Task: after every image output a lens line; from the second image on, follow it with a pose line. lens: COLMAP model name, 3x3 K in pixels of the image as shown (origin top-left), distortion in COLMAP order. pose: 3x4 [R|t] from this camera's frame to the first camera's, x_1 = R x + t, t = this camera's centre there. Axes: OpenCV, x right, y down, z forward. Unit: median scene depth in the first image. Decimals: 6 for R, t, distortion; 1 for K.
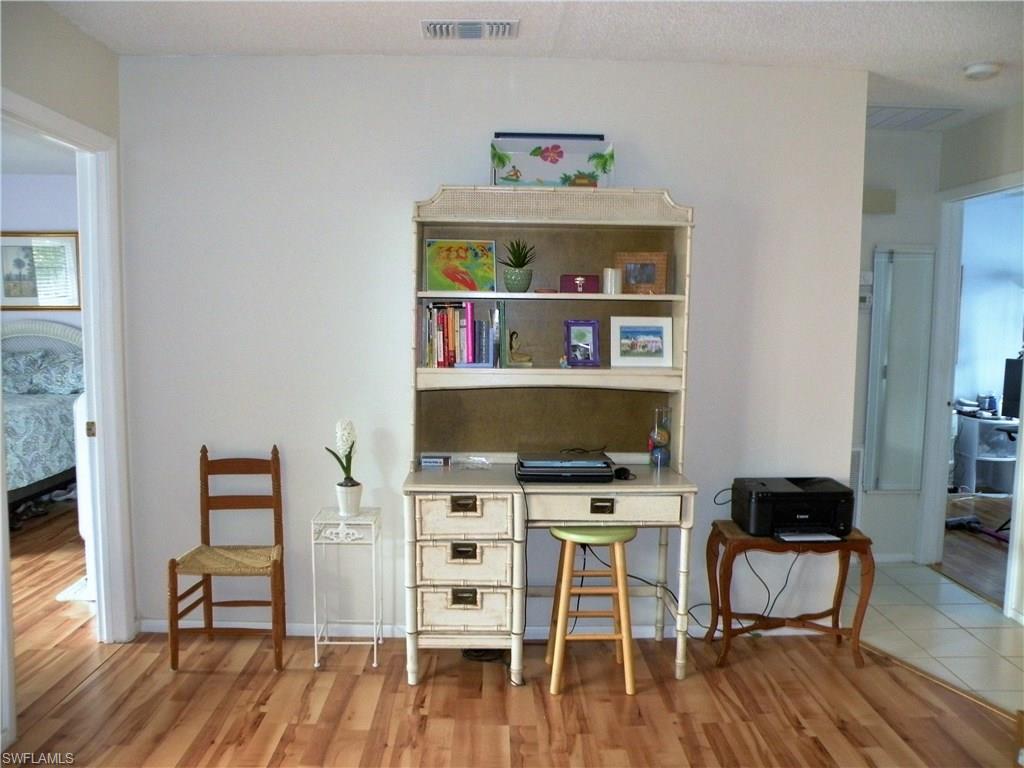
lens RADIAL K [[827.2, 0, 512.8], [0, 827.2, 385.9], [0, 0, 1]] dist [-0.096307, 0.060352]
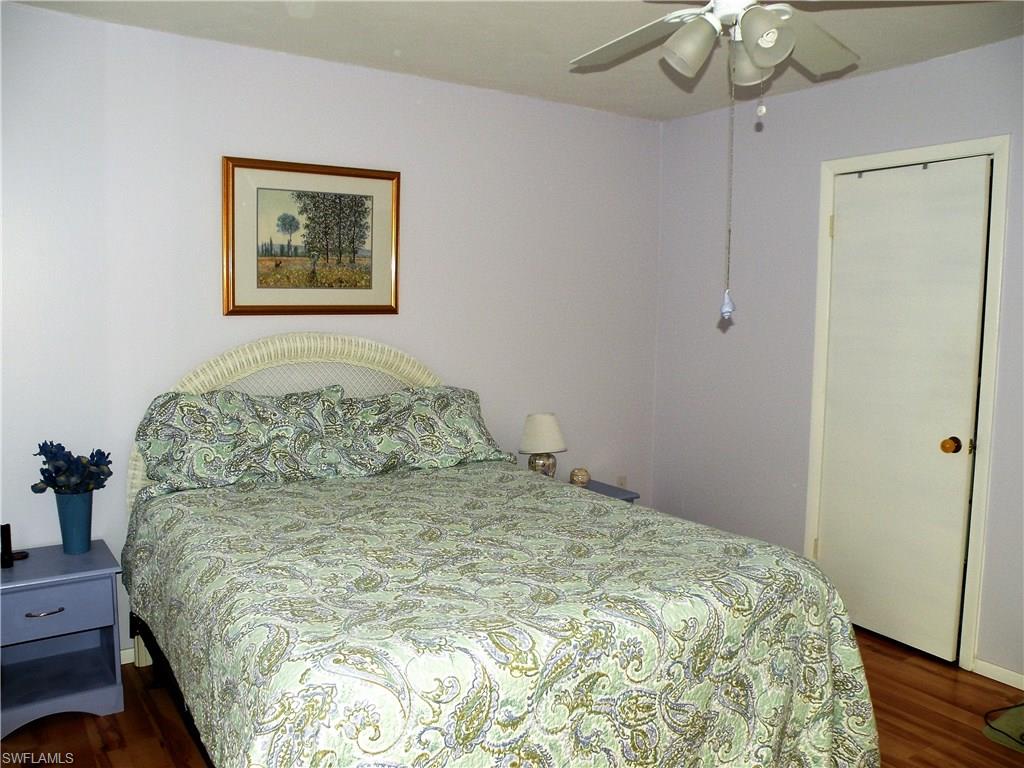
lens RADIAL K [[827.2, 0, 511.4], [0, 827.2, 383.4], [0, 0, 1]] dist [-0.096307, 0.060352]
pose [[0.844766, -0.052344, 0.532570, -0.779272], [0.047346, 0.998613, 0.023048, -0.055084], [-0.533038, 0.005745, 0.846072, 0.477938]]
